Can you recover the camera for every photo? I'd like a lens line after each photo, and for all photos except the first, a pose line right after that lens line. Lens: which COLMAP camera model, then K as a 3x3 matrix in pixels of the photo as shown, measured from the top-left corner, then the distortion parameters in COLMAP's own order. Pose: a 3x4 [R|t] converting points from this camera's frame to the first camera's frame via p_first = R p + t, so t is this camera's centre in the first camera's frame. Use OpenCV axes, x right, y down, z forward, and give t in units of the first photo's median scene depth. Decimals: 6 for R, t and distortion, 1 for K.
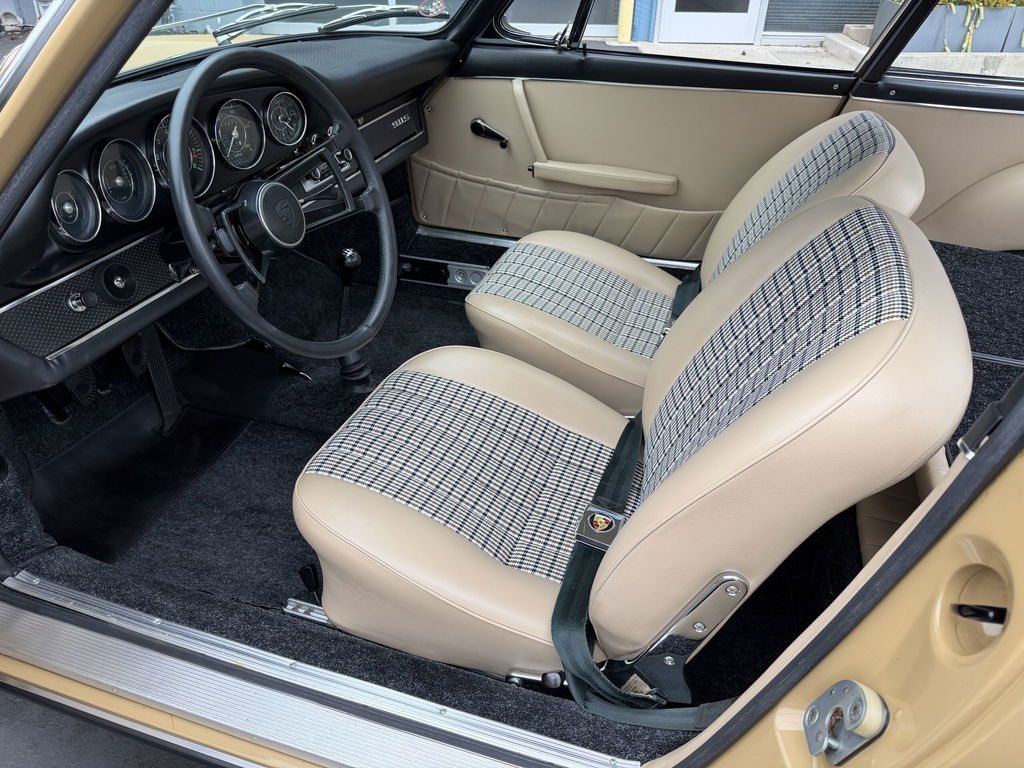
lens RADIAL K [[741.4, 0, 516.5], [0, 741.4, 390.8], [0, 0, 1]] dist [0.043645, -0.018834]
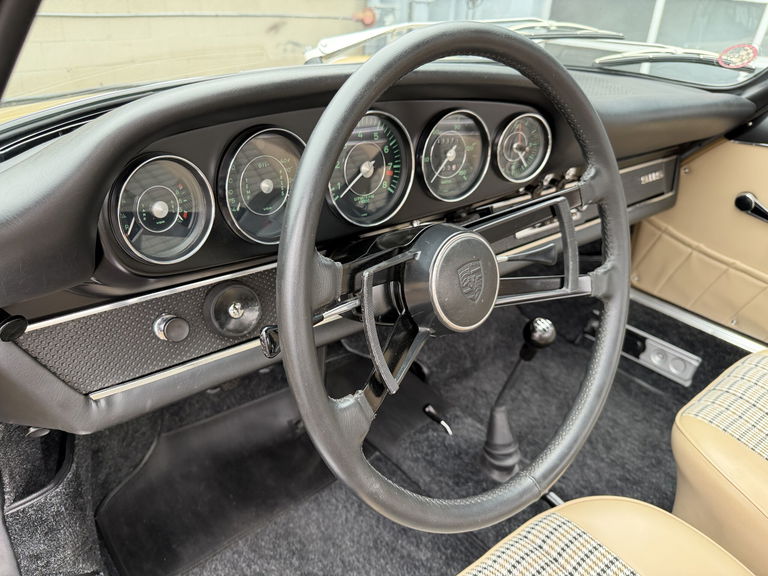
lens RADIAL K [[556.0, 0, 378.7], [0, 556.0, 287.7], [0, 0, 1]] dist [0.043645, -0.018834]
pose [[0.844331, 0.293368, -0.448376, -0.121346], [-0.344259, 0.938245, -0.034387, -0.143437], [0.410599, 0.183391, 0.893183, 0.407830]]
